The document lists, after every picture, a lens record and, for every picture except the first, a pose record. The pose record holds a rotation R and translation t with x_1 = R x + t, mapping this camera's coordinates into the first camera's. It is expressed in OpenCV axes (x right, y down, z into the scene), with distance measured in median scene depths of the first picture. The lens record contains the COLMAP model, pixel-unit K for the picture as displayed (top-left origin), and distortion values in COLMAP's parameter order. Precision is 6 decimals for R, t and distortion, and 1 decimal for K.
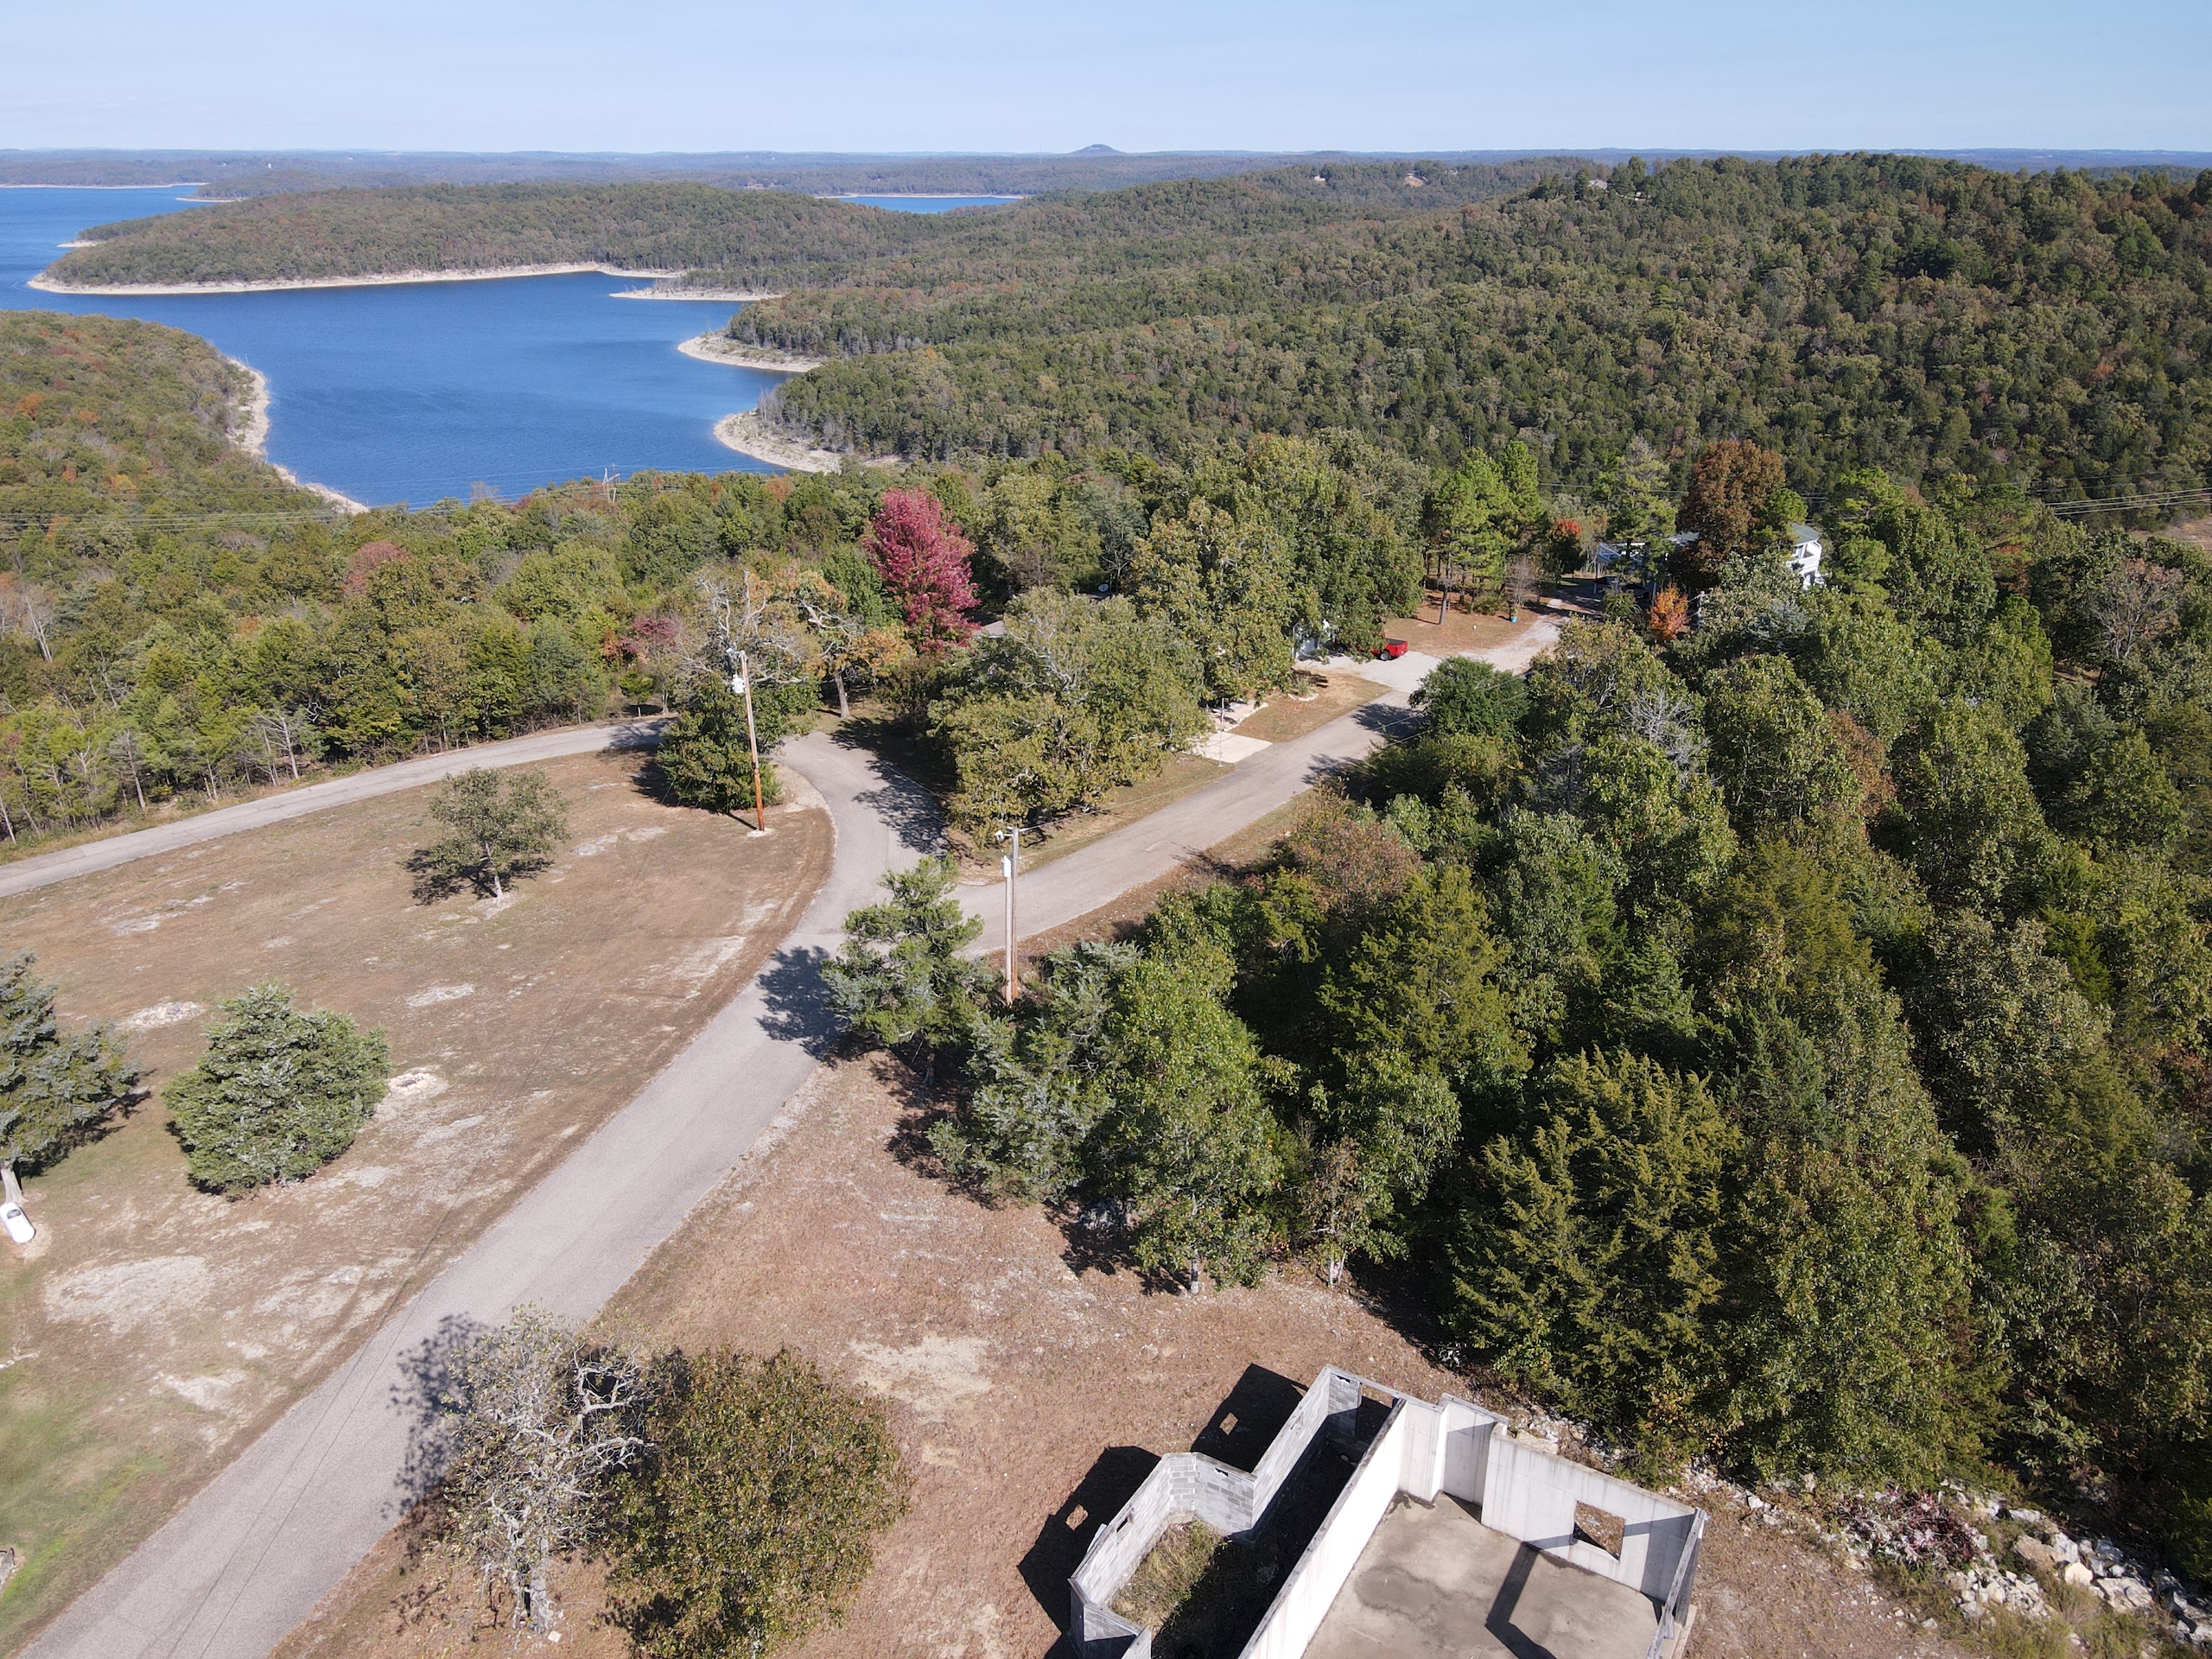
lens RADIAL K [[1627.1, 0, 1104.0], [0, 1627.1, 836.4], [0, 0, 1]] dist [-0.006351, 0.035520]
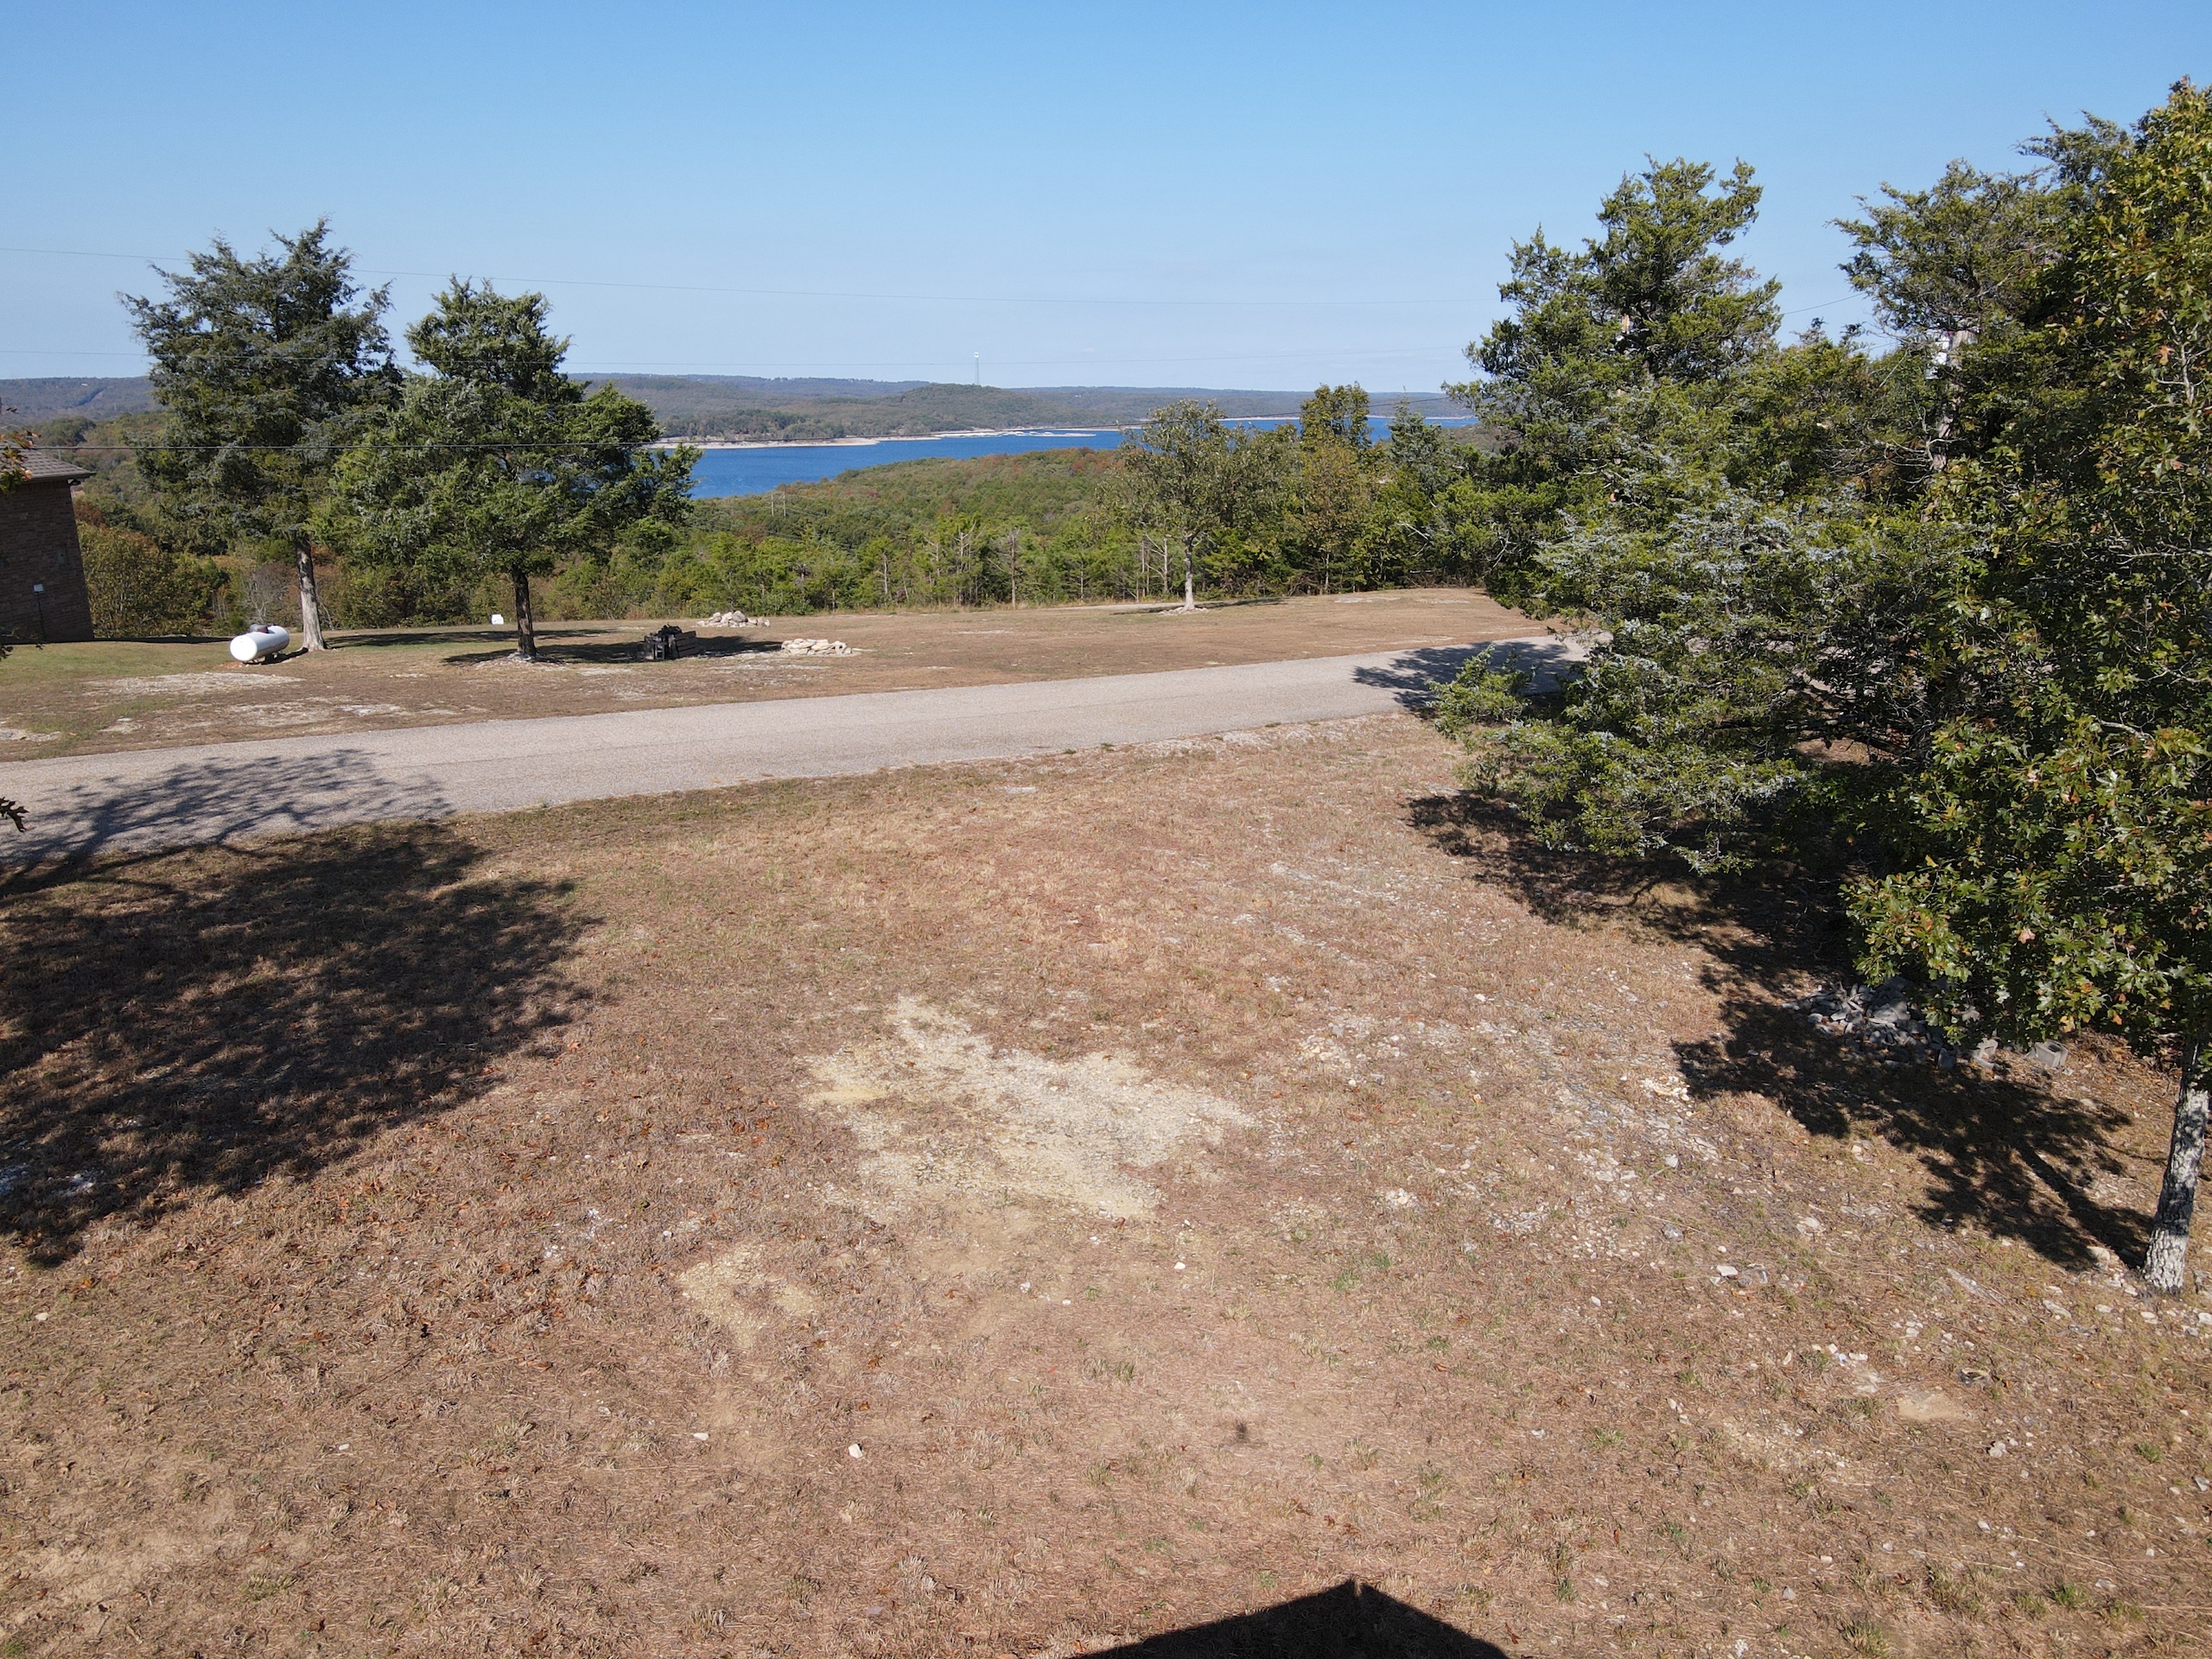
lens RADIAL K [[1629.0, 0, 1106.0], [0, 1629.0, 829.5], [0, 0, 1]] dist [0.007302, 0.009694]
pose [[0.765308, 0.172041, -0.620246, 0.033528], [-0.256075, 0.965456, -0.048172, 0.119089], [0.590533, 0.195696, 0.782927, 0.315868]]
